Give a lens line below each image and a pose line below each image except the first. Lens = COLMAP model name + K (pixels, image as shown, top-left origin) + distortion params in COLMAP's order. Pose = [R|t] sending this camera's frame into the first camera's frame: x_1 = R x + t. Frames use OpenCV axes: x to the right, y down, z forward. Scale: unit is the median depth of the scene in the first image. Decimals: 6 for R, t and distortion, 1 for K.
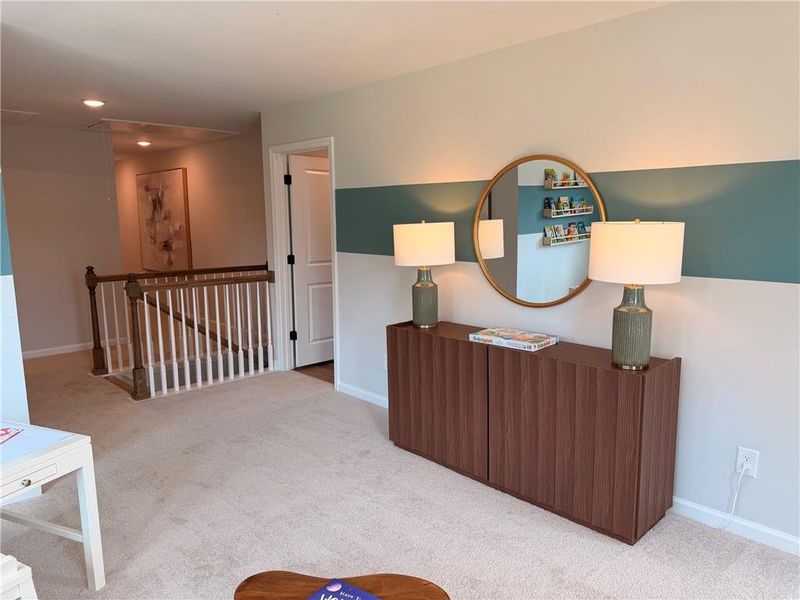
lens RADIAL K [[561.2, 0, 403.7], [0, 561.2, 302.8], [0, 0, 1]] dist [0.091549, -0.126587]
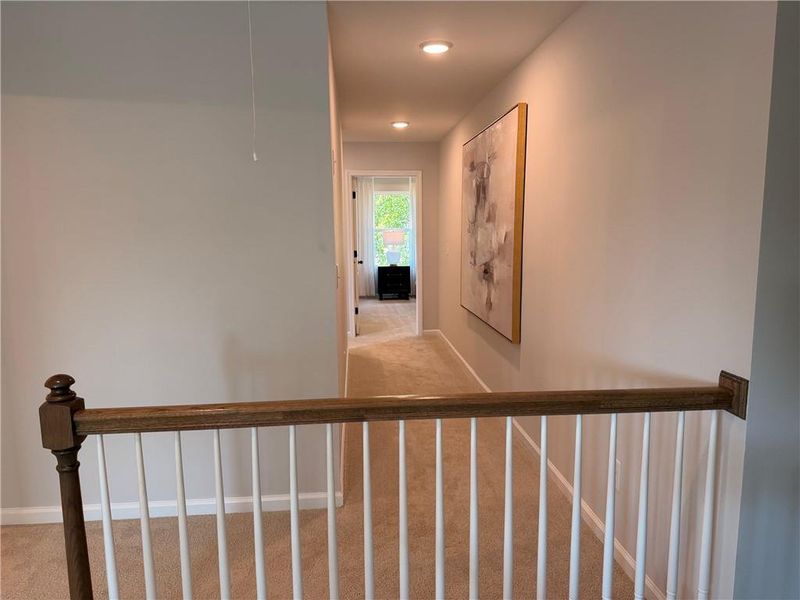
lens RADIAL K [[561.2, 0, 403.7], [0, 561.2, 302.8], [0, 0, 1]] dist [0.091549, -0.126587]
pose [[0.780941, 0.088363, -0.618322, -0.156870], [-0.096210, 0.995146, 0.020700, -0.075861], [0.617150, 0.043324, 0.785652, 0.552823]]
